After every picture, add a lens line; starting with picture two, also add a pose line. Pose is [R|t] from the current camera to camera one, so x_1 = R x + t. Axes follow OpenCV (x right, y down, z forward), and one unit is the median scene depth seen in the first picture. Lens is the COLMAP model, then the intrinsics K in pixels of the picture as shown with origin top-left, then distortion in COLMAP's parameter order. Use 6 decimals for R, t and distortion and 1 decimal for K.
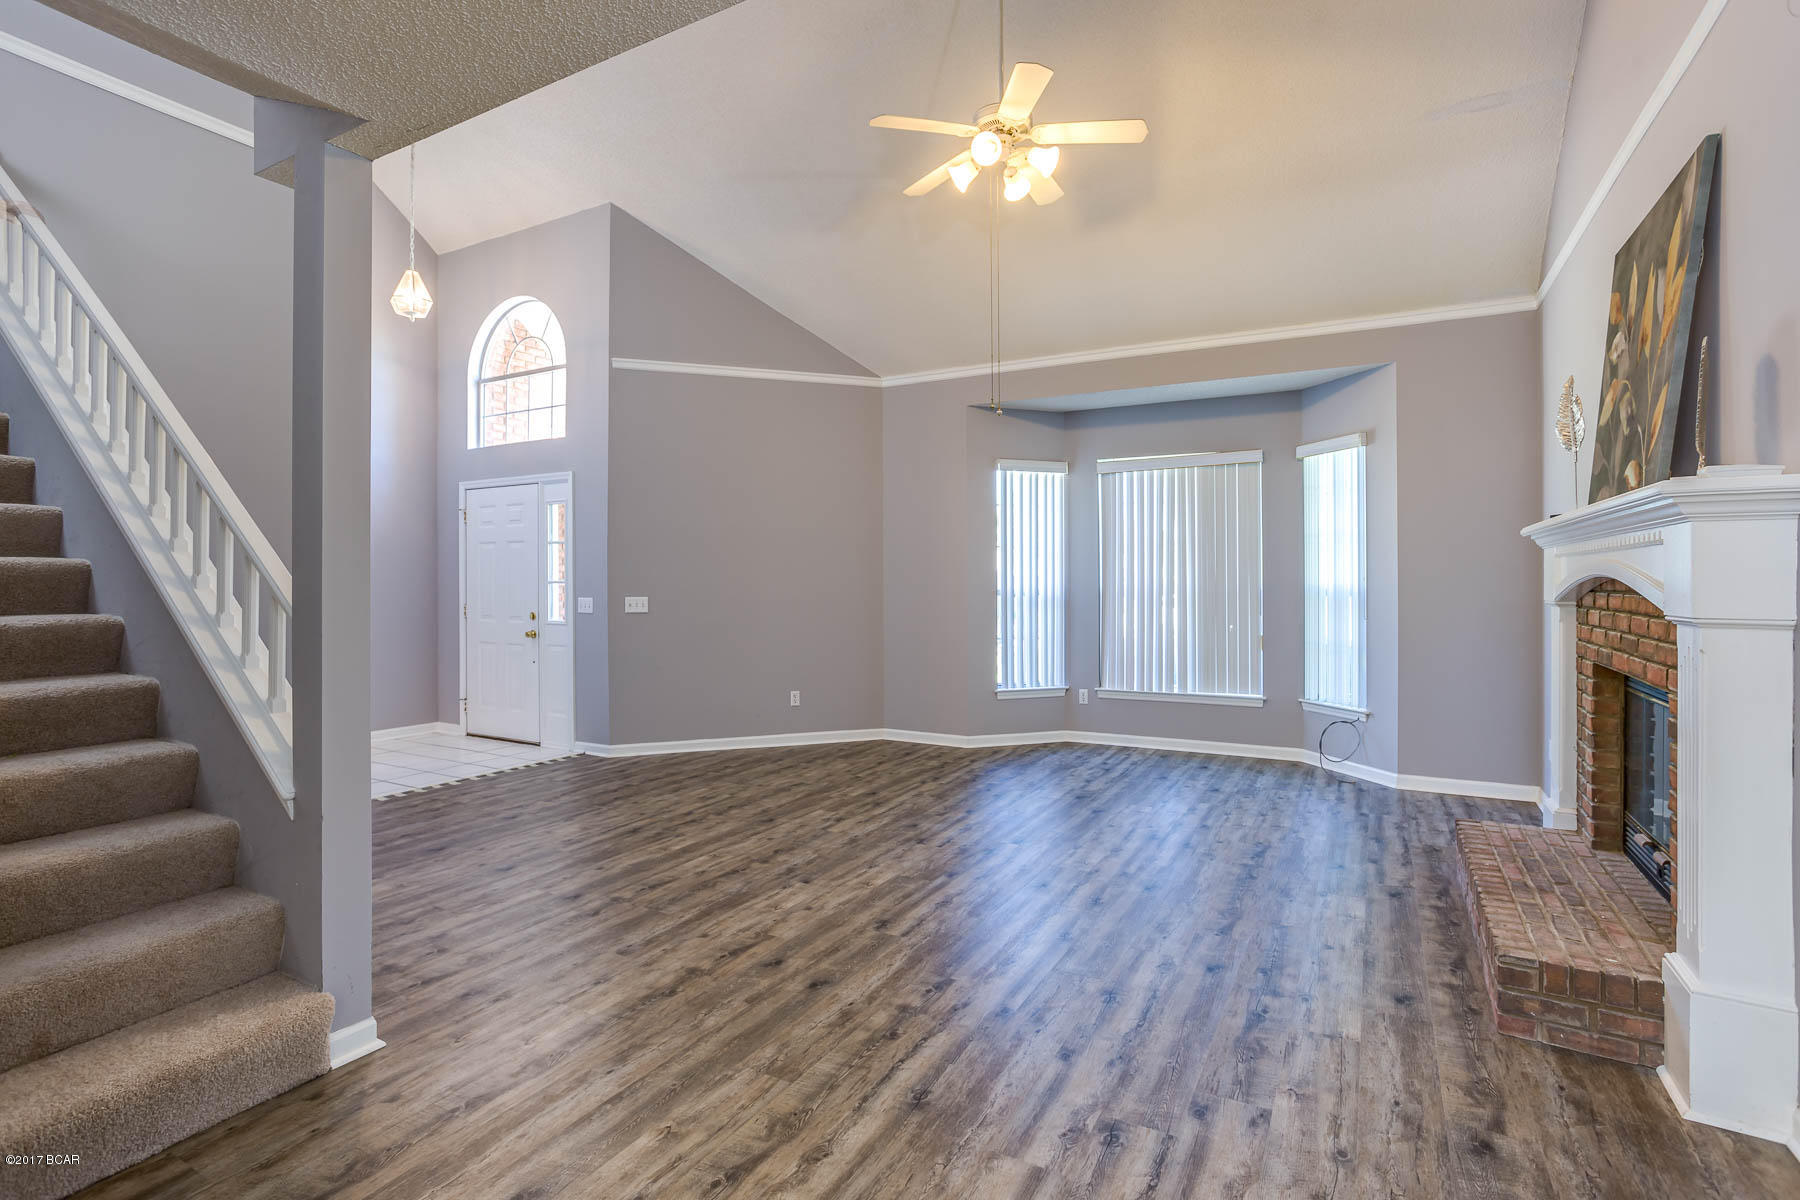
lens RADIAL K [[871.3, 0, 898.9], [0, 871.3, 583.3], [0, 0, 1]] dist [-0.043044, 0.010718]
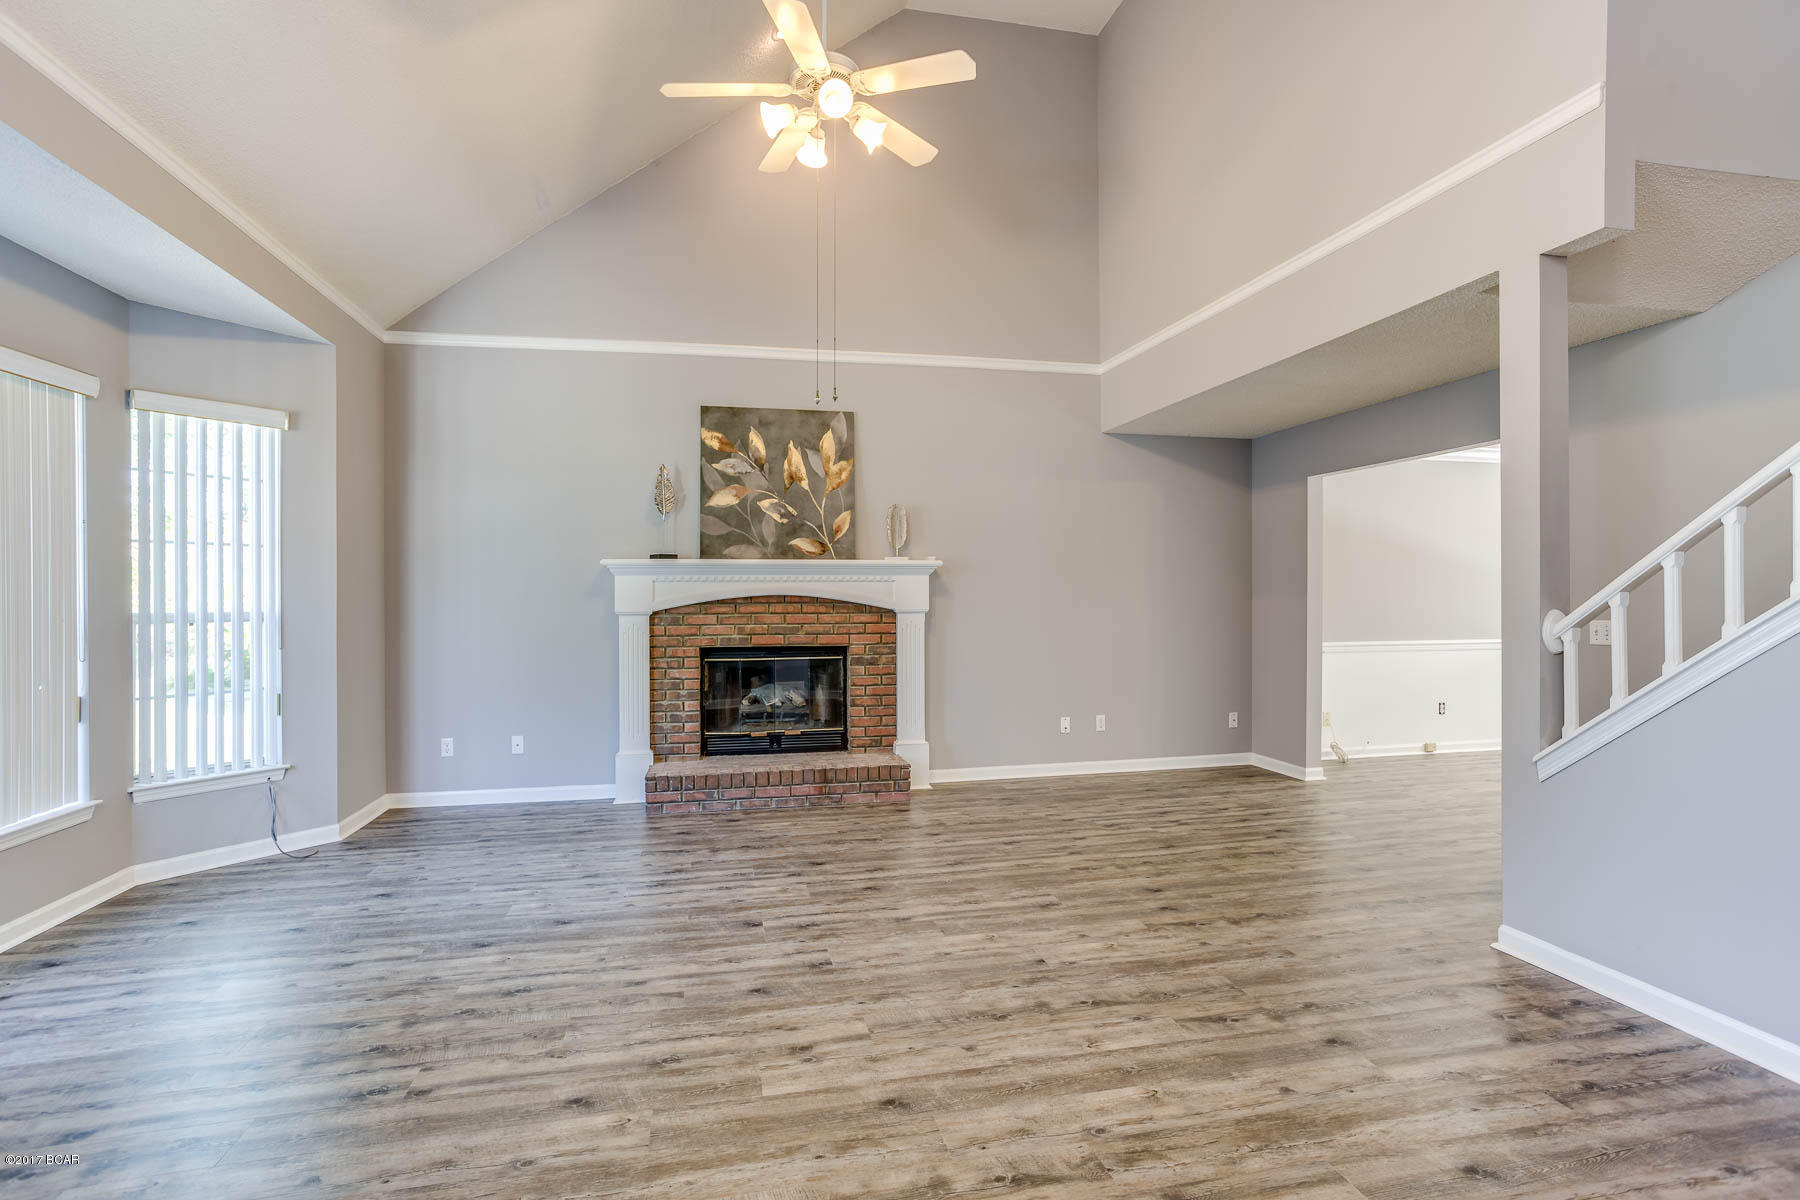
lens RADIAL K [[871.3, 0, 912.5], [0, 871.3, 603.3], [0, 0, 1]] dist [-0.043044, 0.010718]
pose [[-0.677768, 0.003125, 0.735269, -0.677953], [0.007369, 0.999970, 0.002543, 0.005648], [-0.735239, 0.007142, -0.677771, 1.778900]]
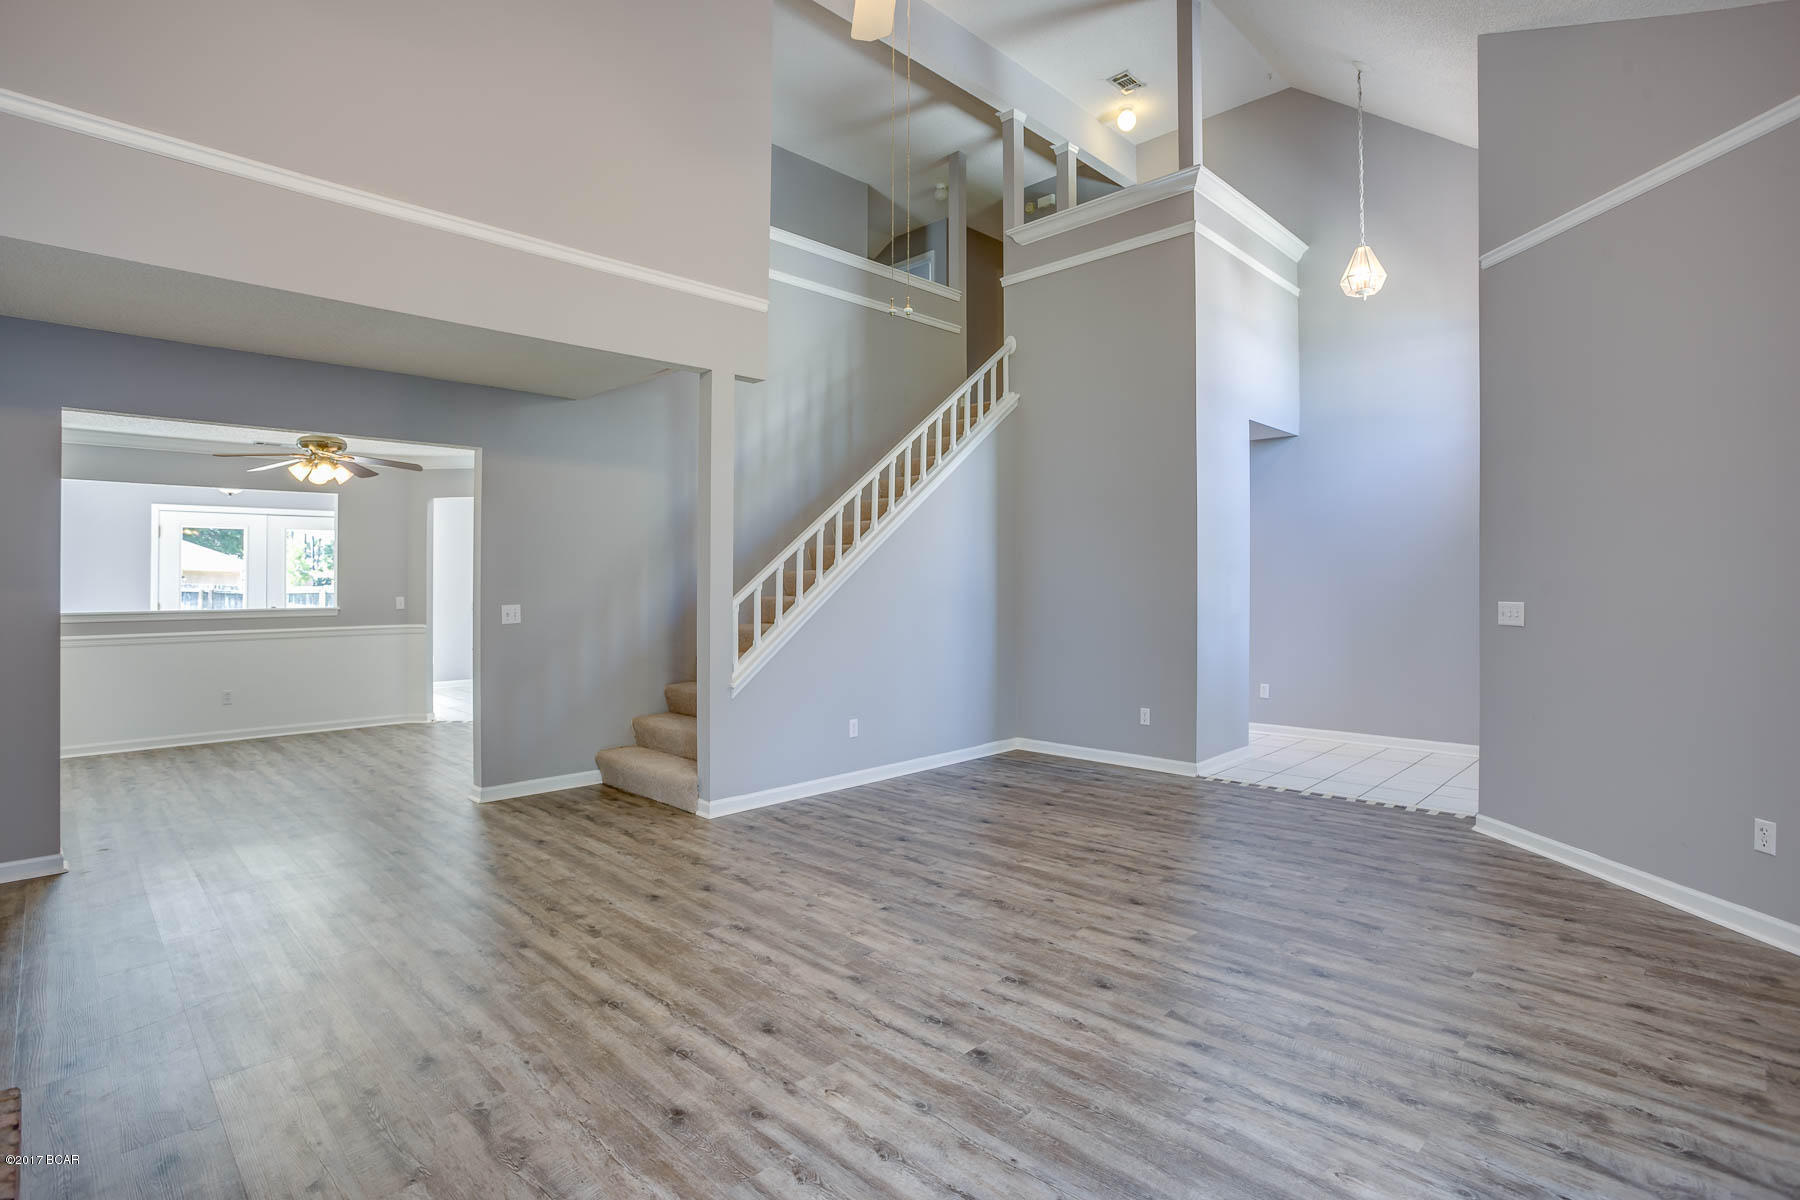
lens RADIAL K [[871.3, 0, 881.9], [0, 871.3, 590.7], [0, 0, 1]] dist [-0.043044, 0.010718]
pose [[-0.277919, 0.010728, -0.960545, 0.843625], [0.003737, 0.999942, 0.010087, -0.003020], [0.960597, -0.000787, -0.277943, 1.361825]]
